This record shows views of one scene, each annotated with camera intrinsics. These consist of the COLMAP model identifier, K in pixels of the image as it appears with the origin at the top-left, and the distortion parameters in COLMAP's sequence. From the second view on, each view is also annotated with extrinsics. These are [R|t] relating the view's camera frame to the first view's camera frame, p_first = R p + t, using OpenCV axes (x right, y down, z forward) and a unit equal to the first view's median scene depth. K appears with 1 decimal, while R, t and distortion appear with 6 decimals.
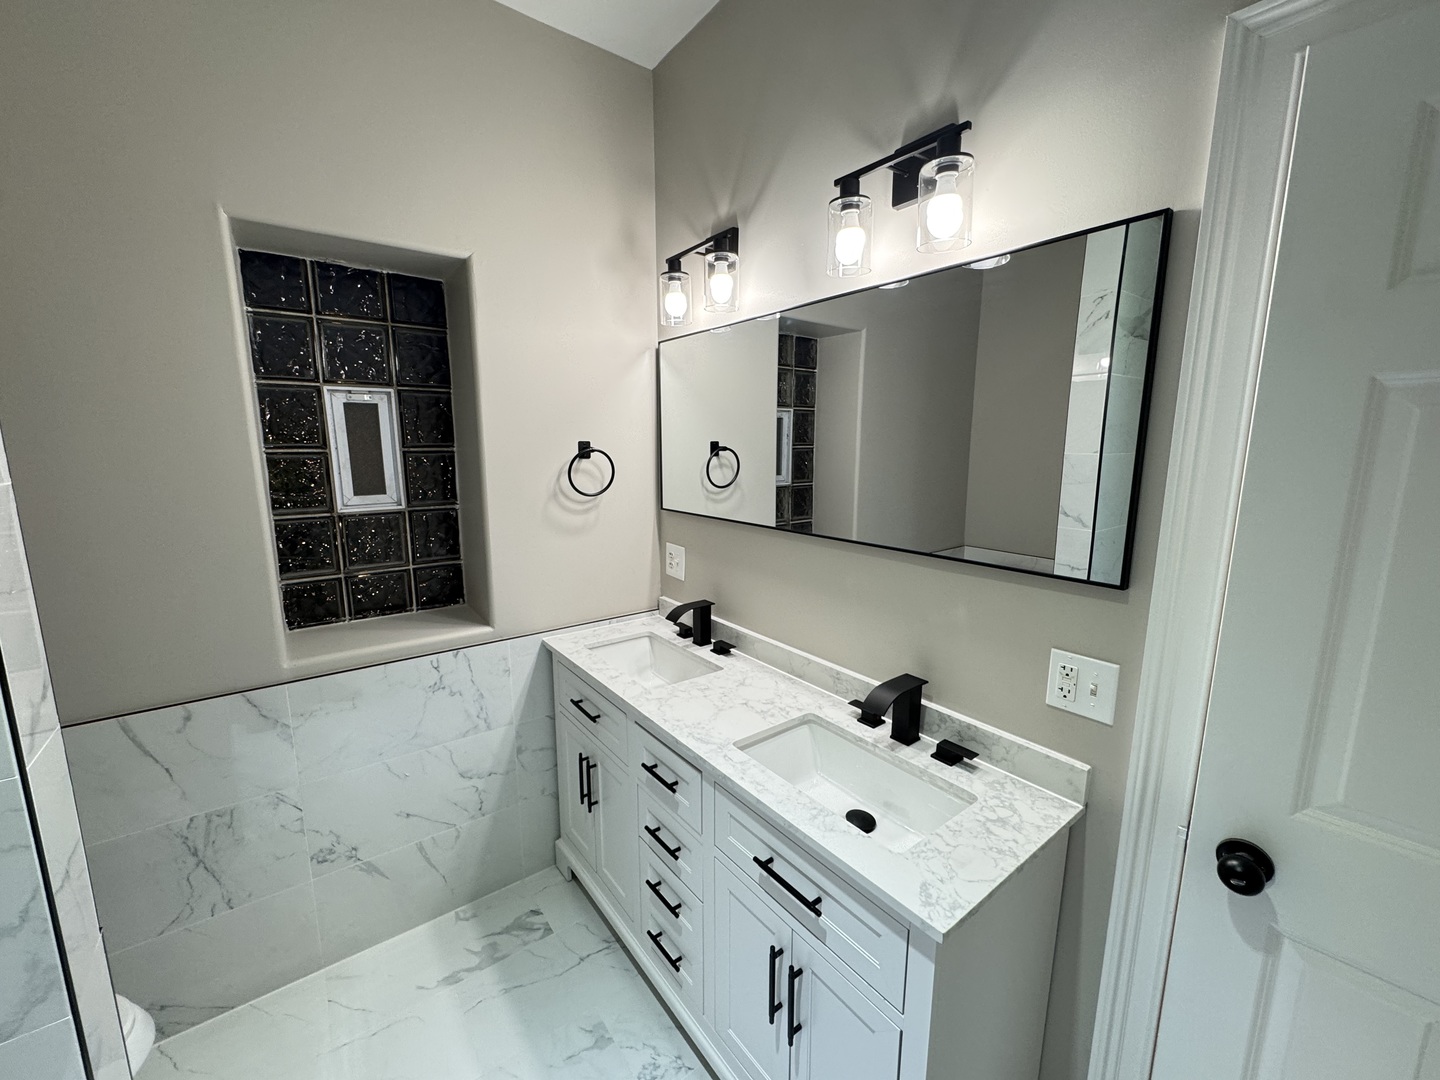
lens RADIAL K [[577.0, 0, 716.8], [0, 577.0, 539.9], [0, 0, 1]] dist [-0.003488, -0.000132]
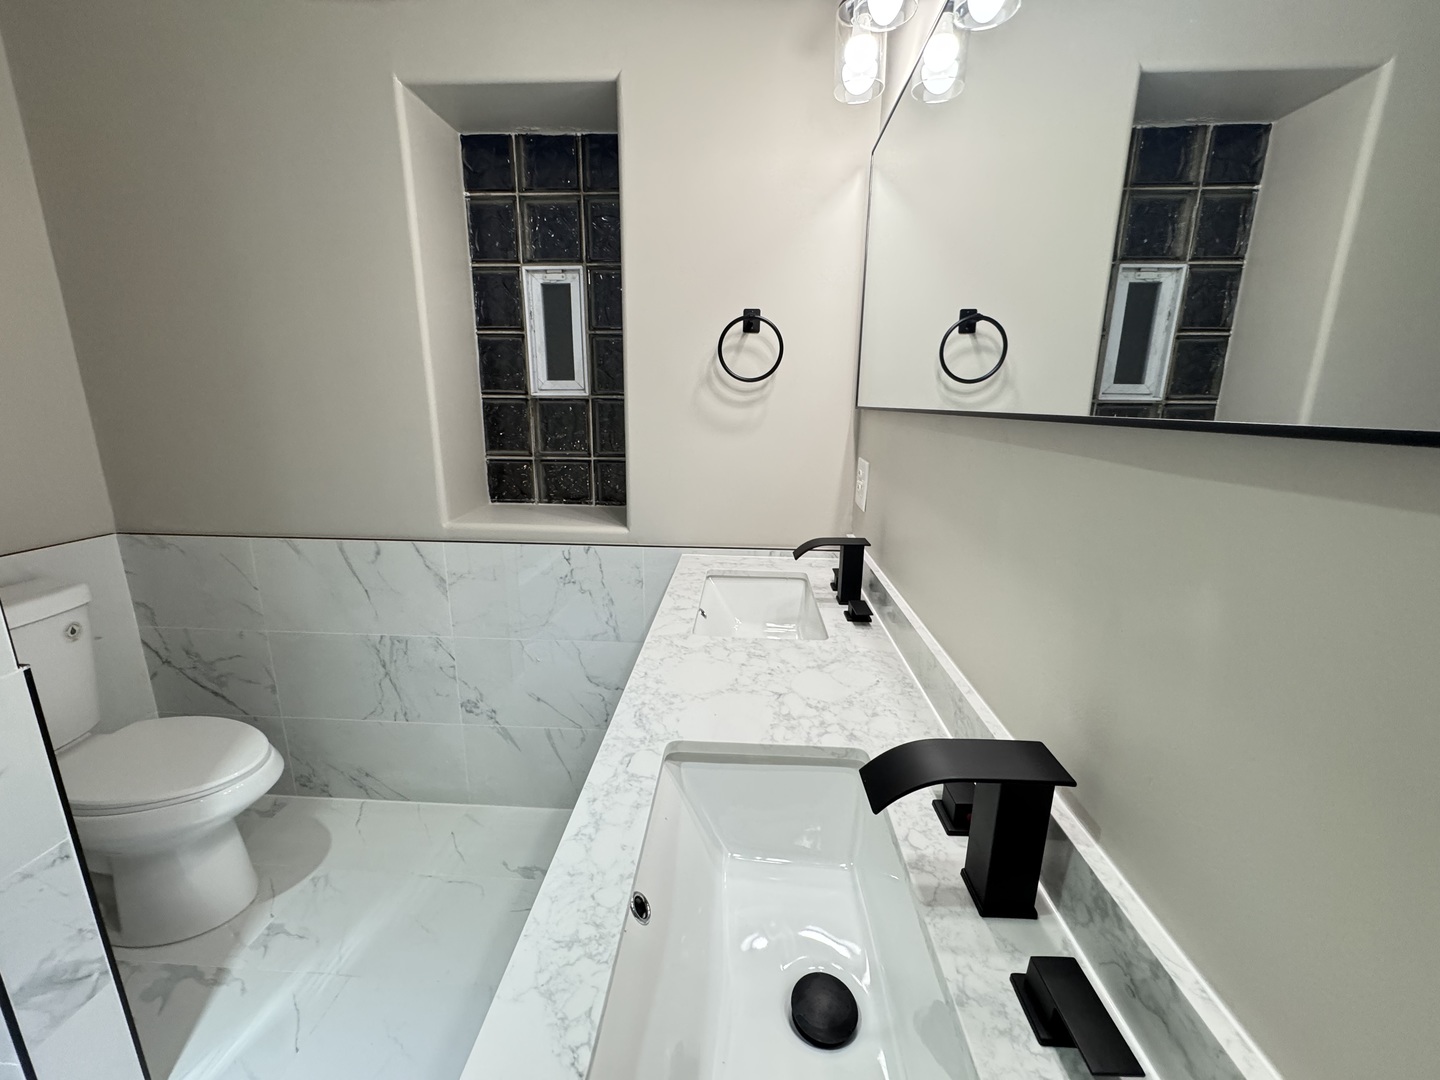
lens RADIAL K [[577.0, 0, 717.4], [0, 577.0, 540.4], [0, 0, 1]] dist [-0.003488, -0.000132]
pose [[0.763859, 0.158082, -0.625724, 0.284791], [-0.116807, 0.987389, 0.106859, 0.059922], [0.634725, -0.008536, 0.772691, 0.417204]]
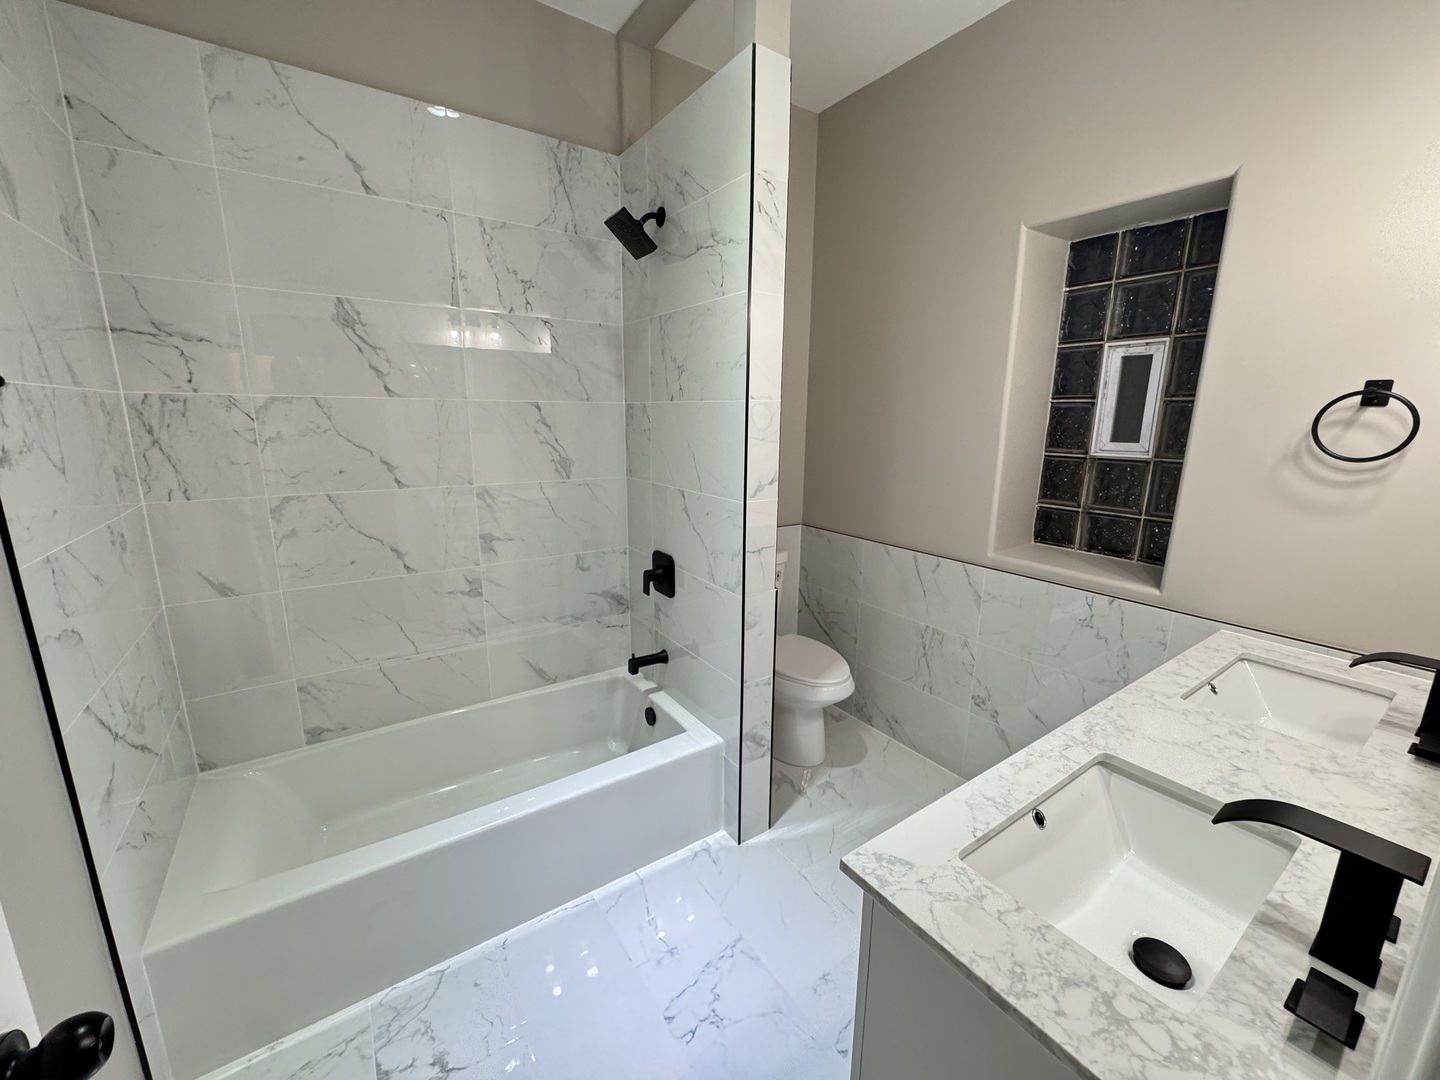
lens RADIAL K [[577.0, 0, 718.5], [0, 577.0, 539.9], [0, 0, 1]] dist [-0.003488, -0.000132]
pose [[-0.048170, 0.210248, -0.976461, 0.545587], [-0.173805, 0.960917, 0.215475, -0.003204], [0.983601, 0.180093, -0.009746, 0.311996]]
